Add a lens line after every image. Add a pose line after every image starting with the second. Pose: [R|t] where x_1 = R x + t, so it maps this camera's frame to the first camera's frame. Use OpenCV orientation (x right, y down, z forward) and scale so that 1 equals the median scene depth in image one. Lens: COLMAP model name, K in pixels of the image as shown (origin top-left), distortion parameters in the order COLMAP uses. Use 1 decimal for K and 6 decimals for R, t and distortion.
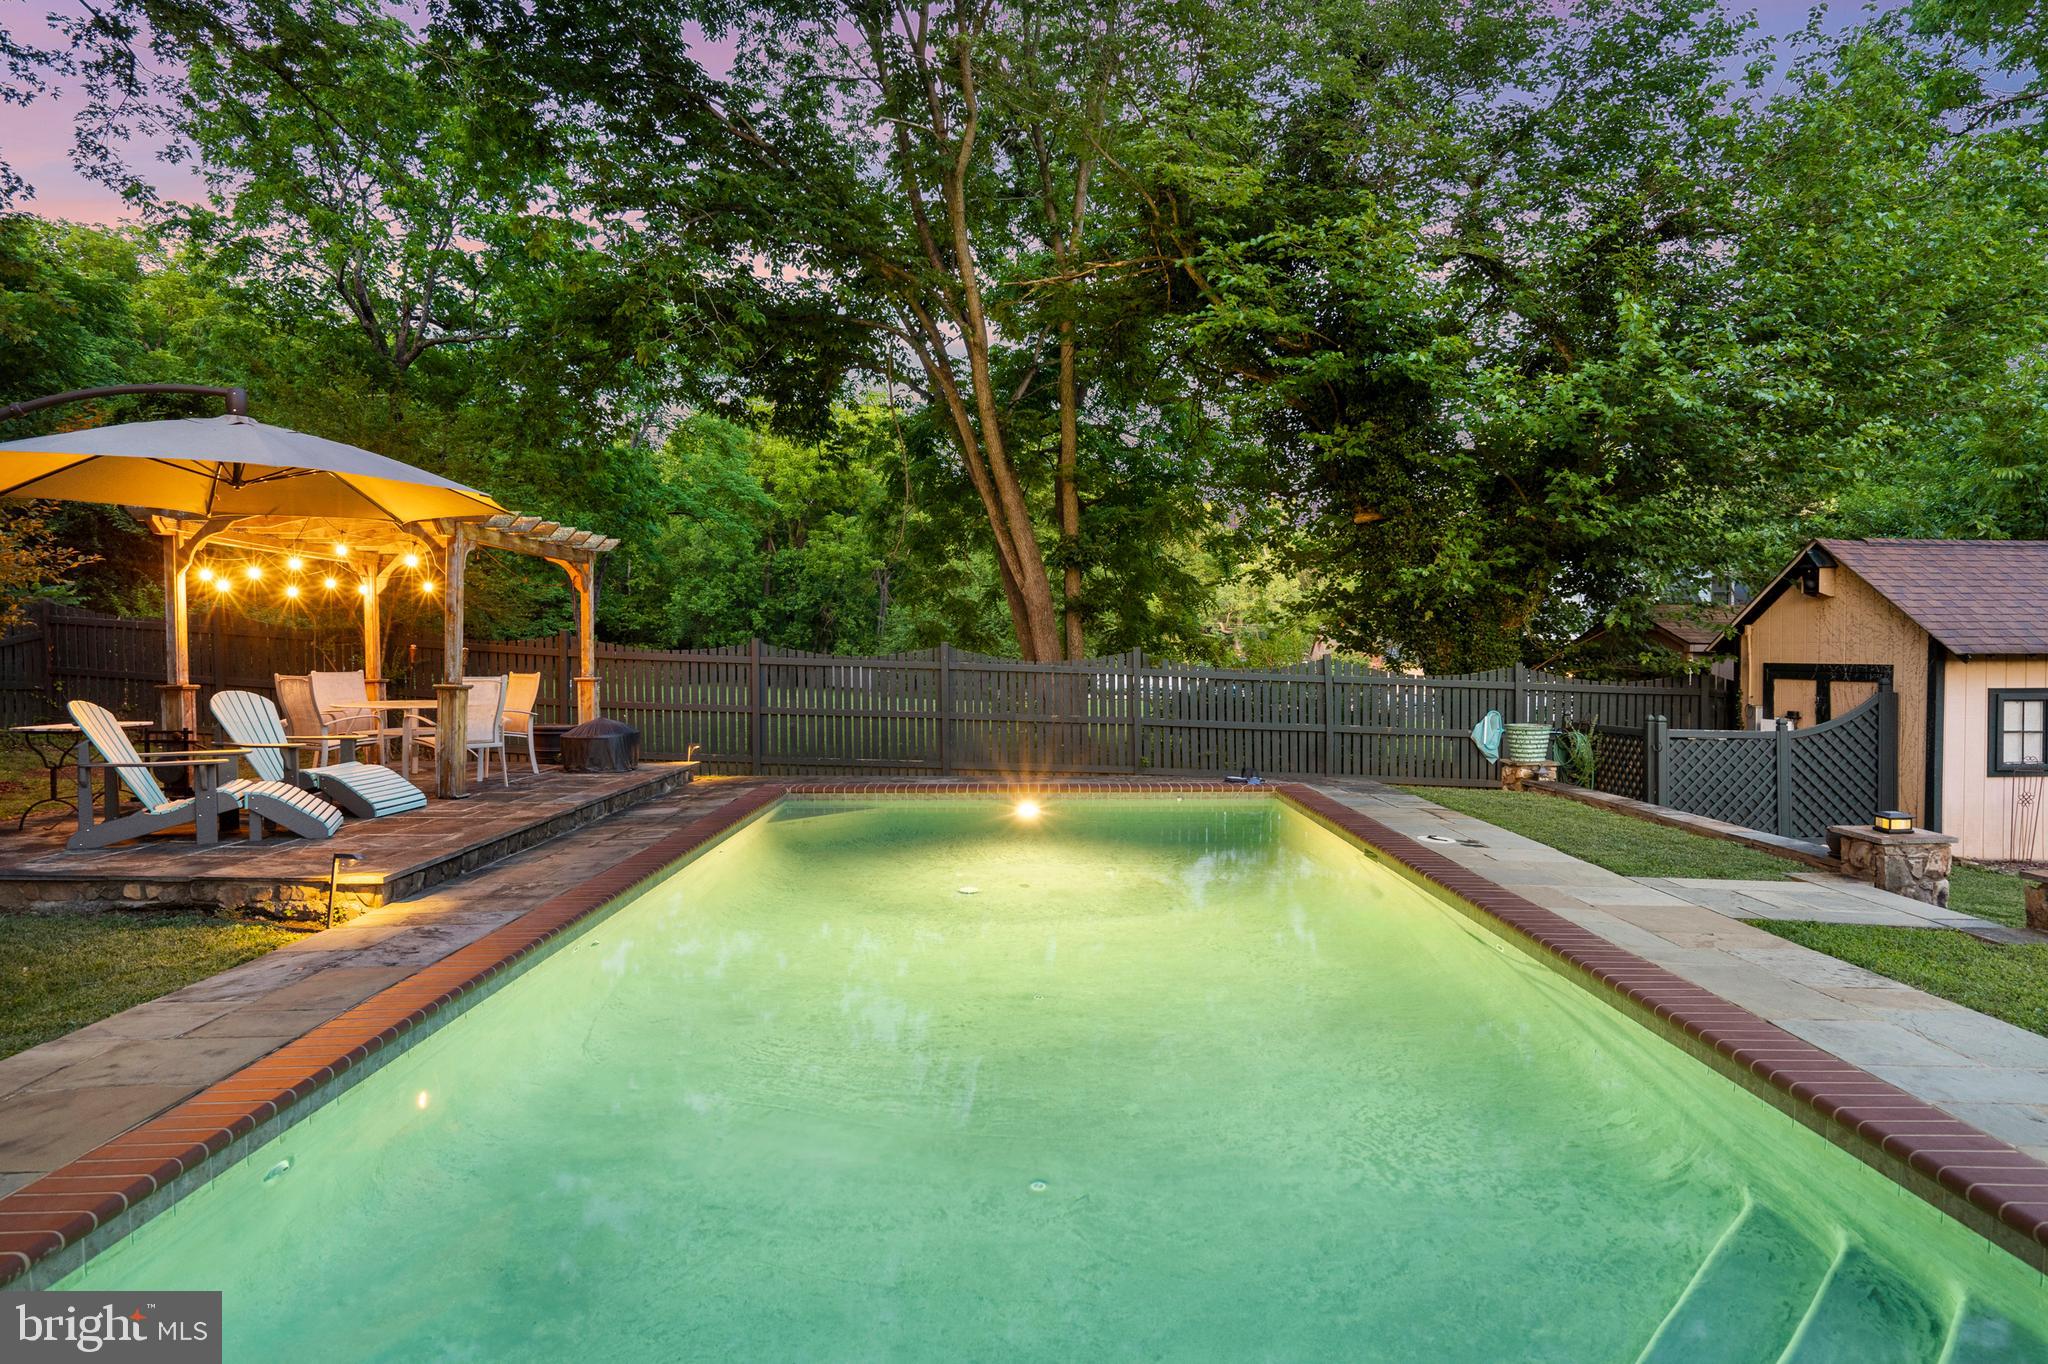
lens RADIAL K [[1143.3, 0, 1030.4], [0, 1143.3, 678.7], [0, 0, 1]] dist [0.003012, -0.000011]
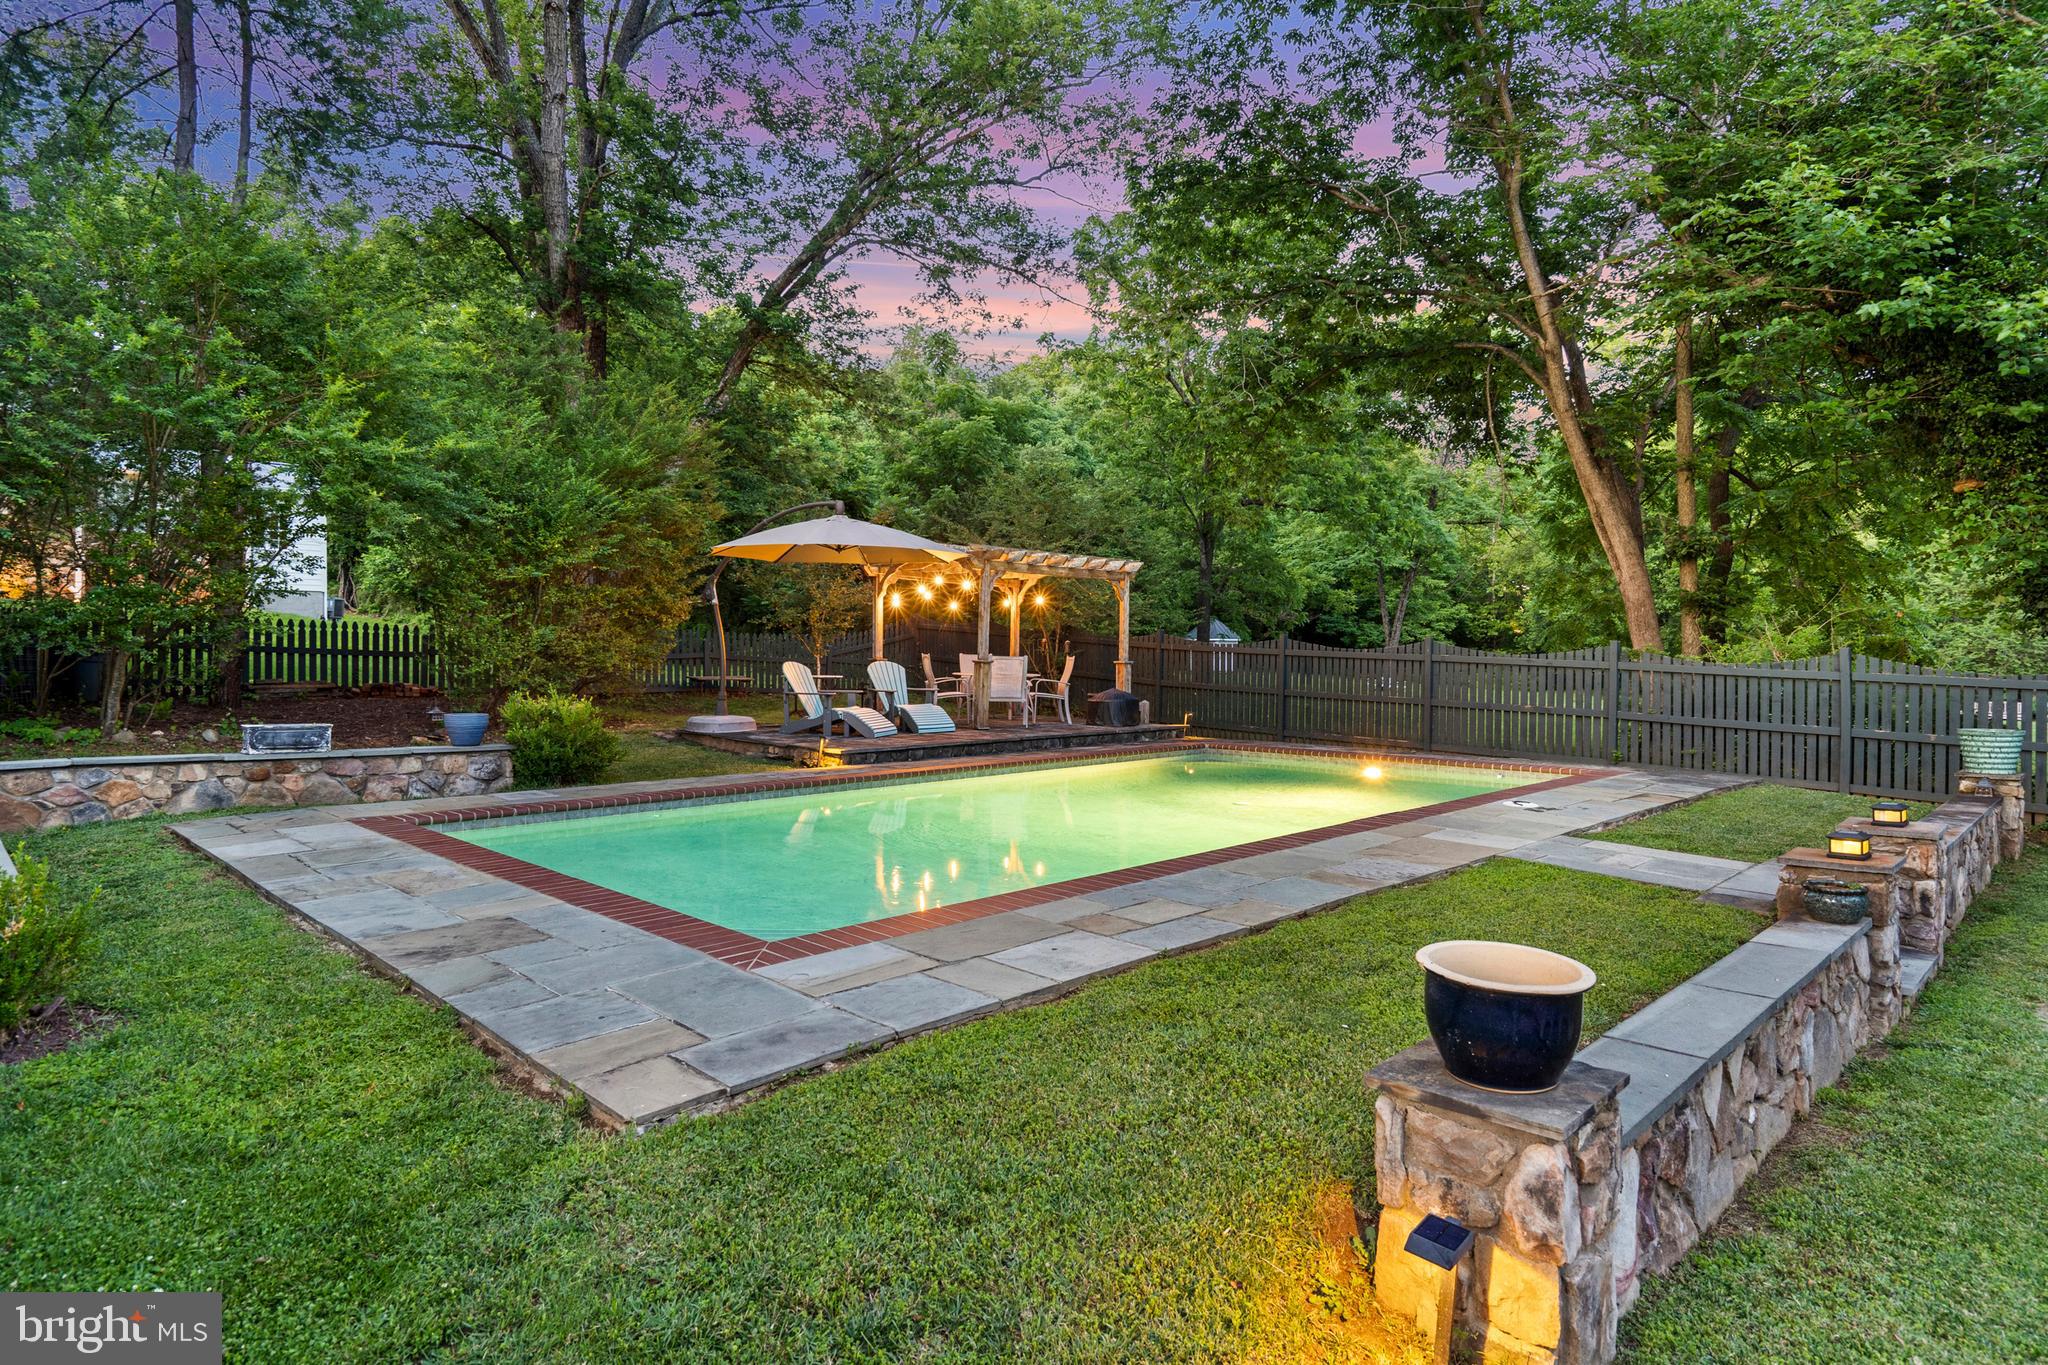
lens RADIAL K [[1143.3, 0, 1044.6], [0, 1143.3, 672.7], [0, 0, 1]] dist [0.003012, -0.000011]
pose [[0.702828, 0.017090, -0.711155, 0.452354], [-0.026271, 0.999653, -0.001941, 0.015296], [0.710875, 0.020047, 0.703033, -0.053484]]
